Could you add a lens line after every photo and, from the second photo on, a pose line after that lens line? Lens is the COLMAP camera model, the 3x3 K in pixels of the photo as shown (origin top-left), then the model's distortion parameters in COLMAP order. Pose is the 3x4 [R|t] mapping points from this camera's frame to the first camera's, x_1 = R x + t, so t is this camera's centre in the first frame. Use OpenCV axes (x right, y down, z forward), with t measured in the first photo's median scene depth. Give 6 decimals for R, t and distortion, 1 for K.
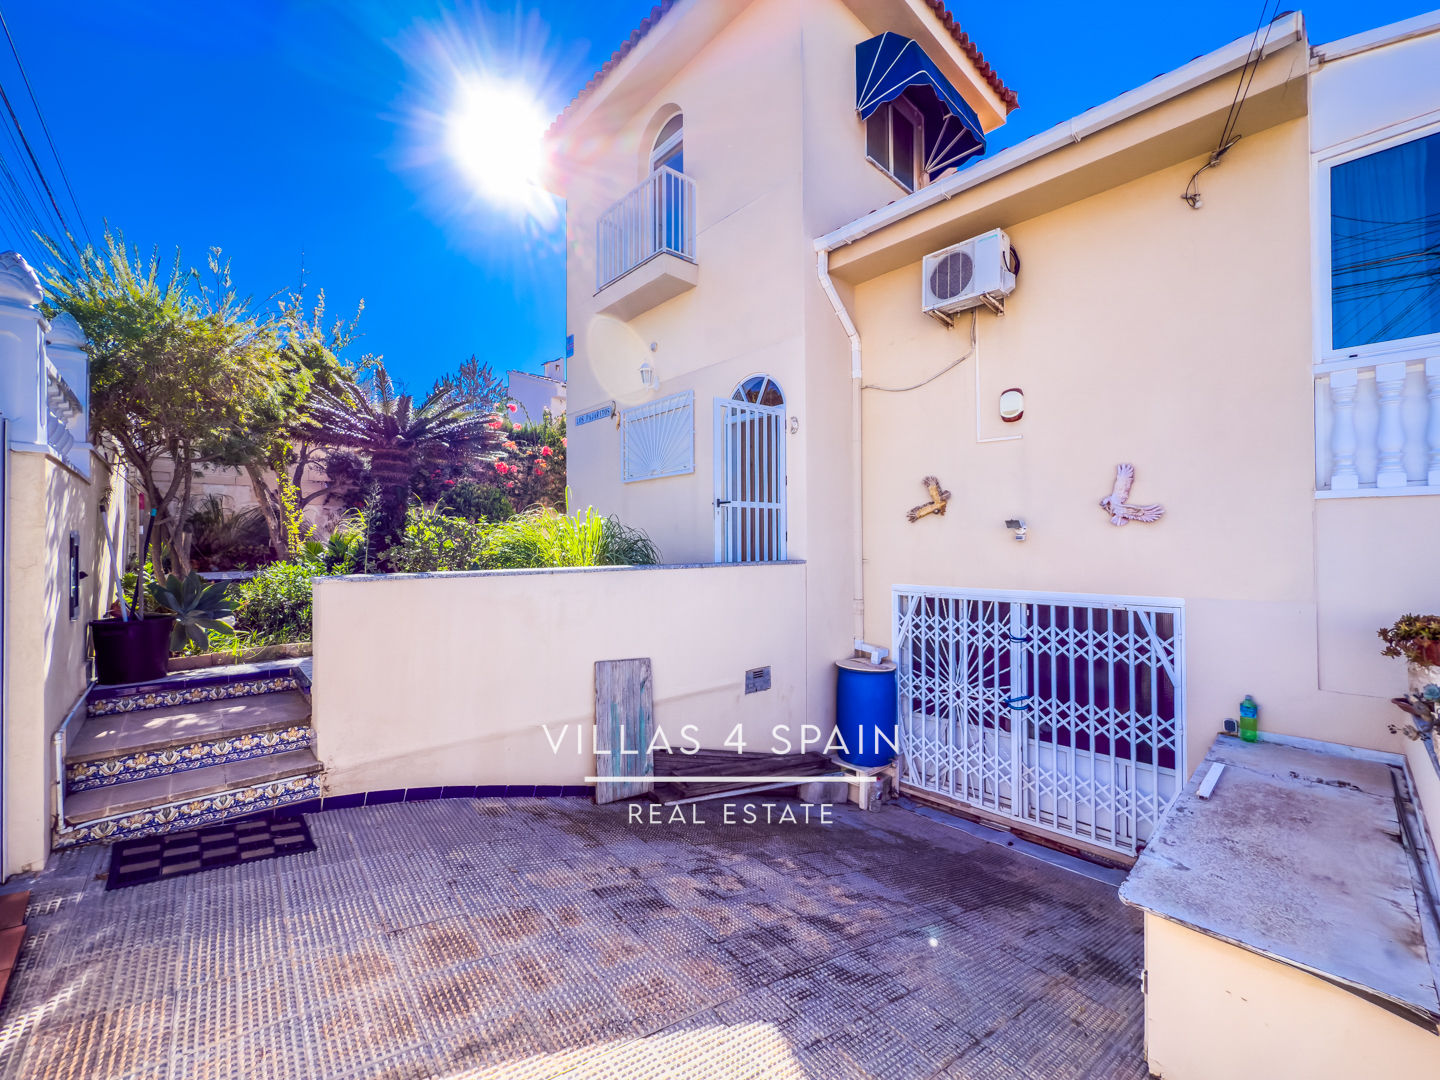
lens RADIAL K [[583.1, 0, 719.8], [0, 583.1, 545.1], [0, 0, 1]] dist [0.002516, 0.000196]
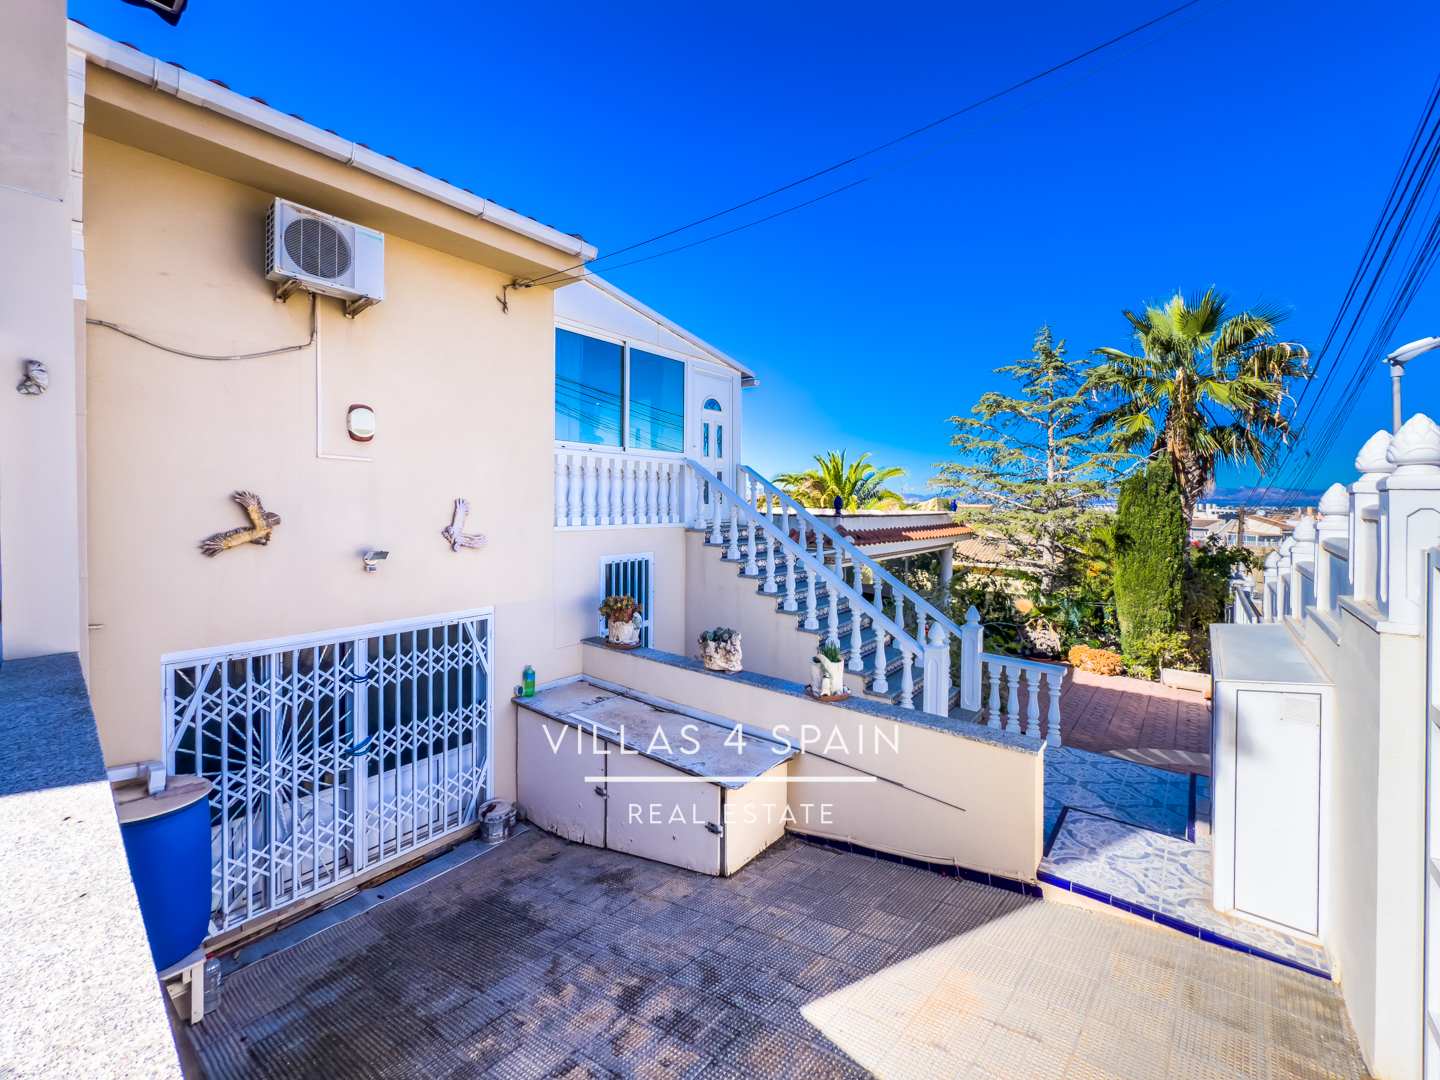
lens RADIAL K [[583.1, 0, 731.5], [0, 583.1, 507.4], [0, 0, 1]] dist [0.002516, 0.000196]
pose [[-0.139689, -0.010940, 0.990135, -0.494716], [-0.017082, 0.999817, 0.008636, -0.130163], [-0.990048, -0.015707, -0.139851, 0.570873]]
